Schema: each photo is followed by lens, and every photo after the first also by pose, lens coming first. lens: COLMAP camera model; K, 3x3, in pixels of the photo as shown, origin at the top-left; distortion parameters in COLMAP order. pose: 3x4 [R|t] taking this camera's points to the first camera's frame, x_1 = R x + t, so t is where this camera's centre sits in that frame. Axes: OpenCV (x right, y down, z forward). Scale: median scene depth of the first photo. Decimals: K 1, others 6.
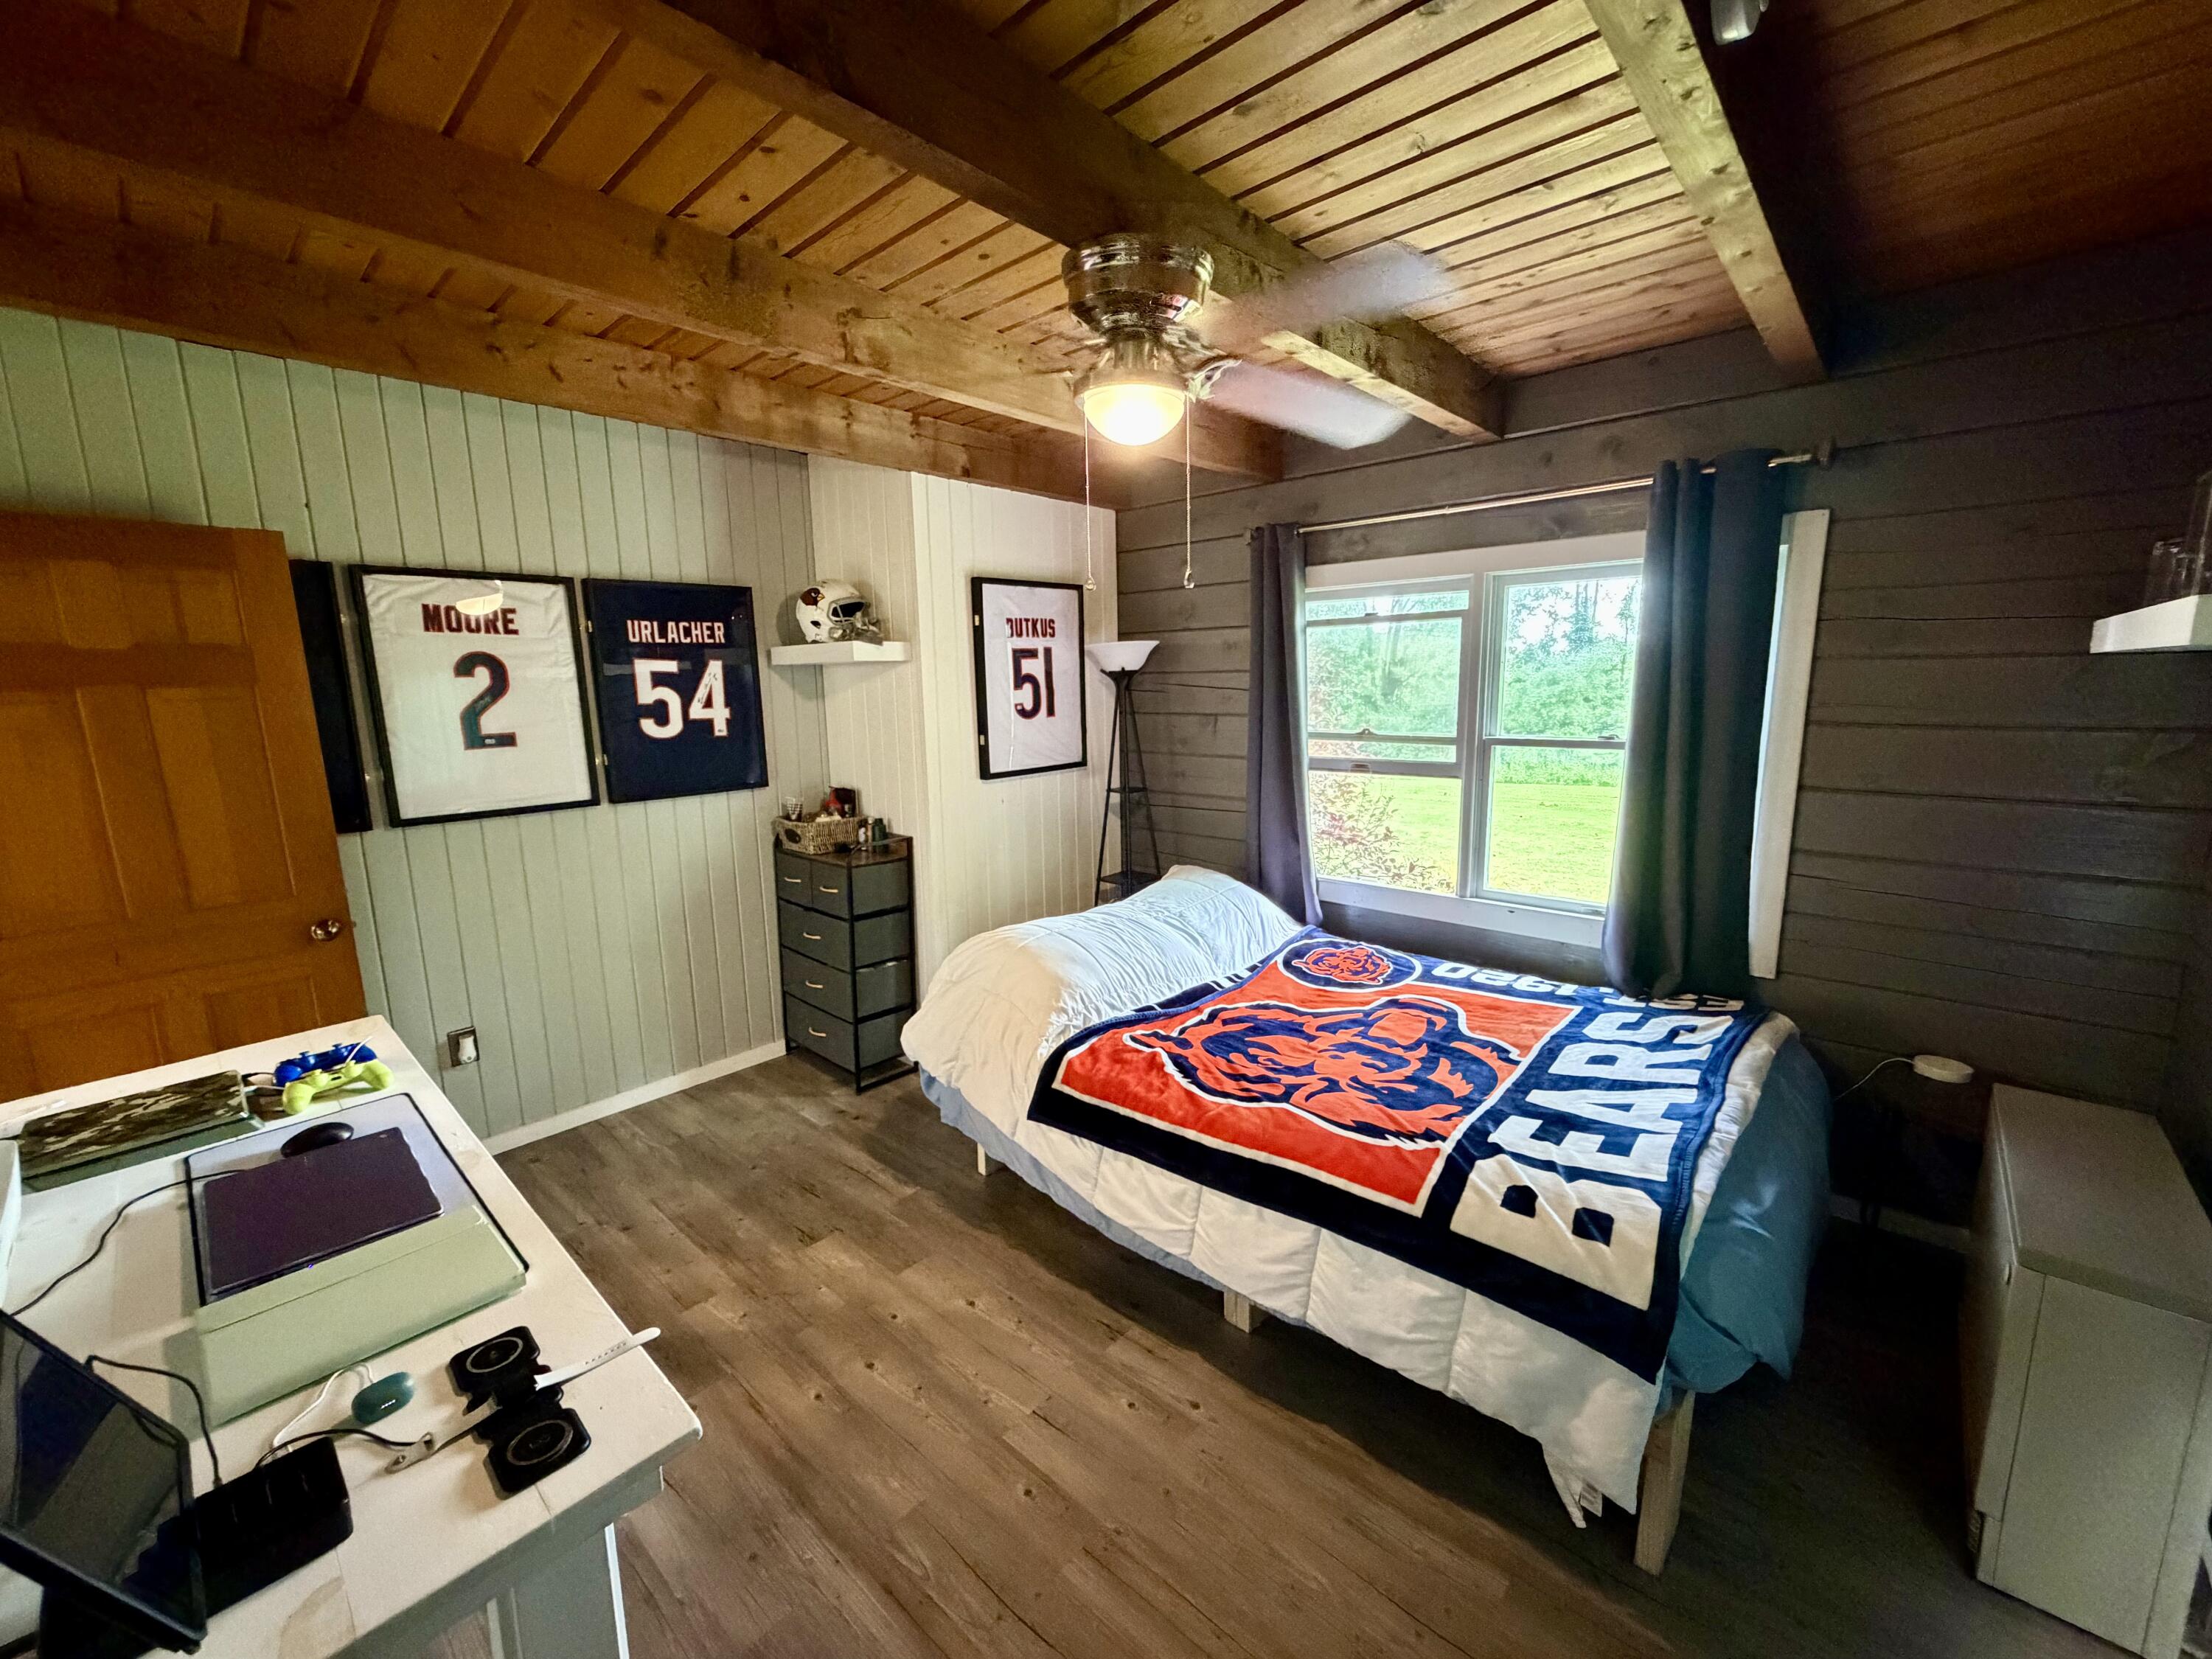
lens RADIAL K [[890.0, 0, 1100.7], [0, 890.0, 827.9], [0, 0, 1]] dist [-0.003593, 0.000291]
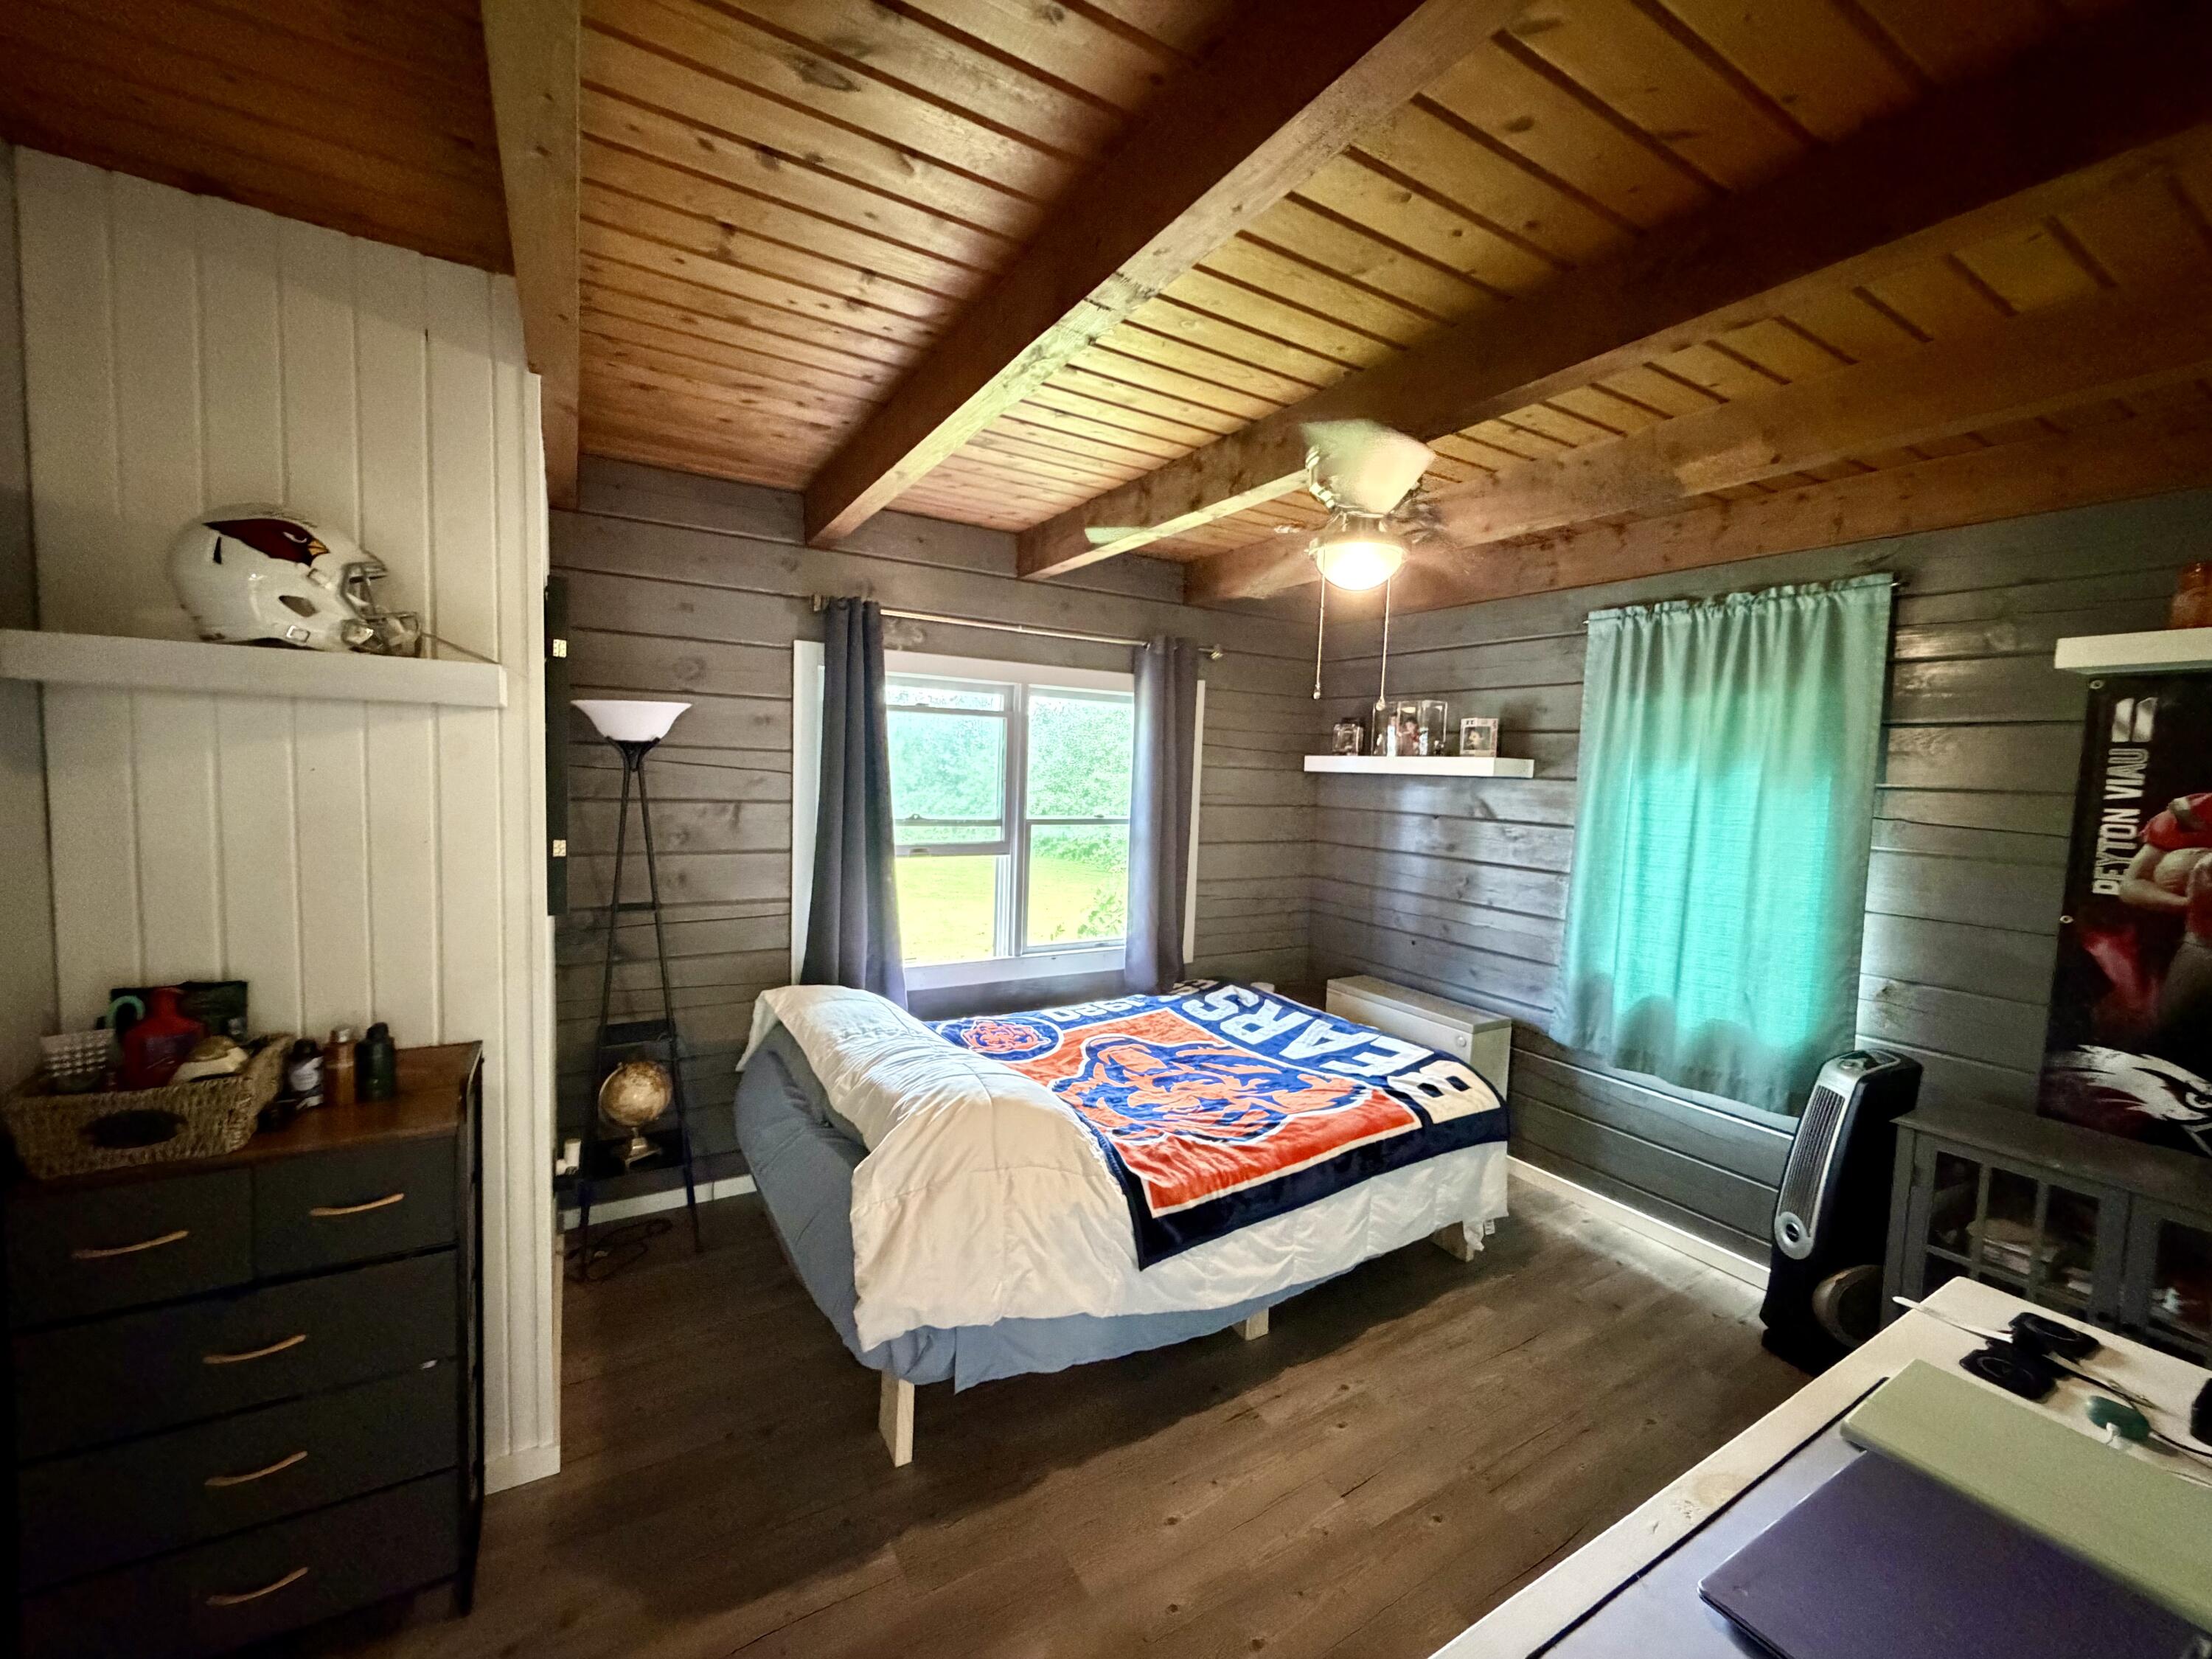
lens RADIAL K [[890.0, 0, 1101.2], [0, 890.0, 831.3], [0, 0, 1]] dist [-0.003593, 0.000291]
pose [[0.281315, -0.044073, 0.958603, -0.832304], [0.119441, 0.992785, 0.010593, -0.102700], [-0.952153, 0.111517, 0.284549, 0.683789]]
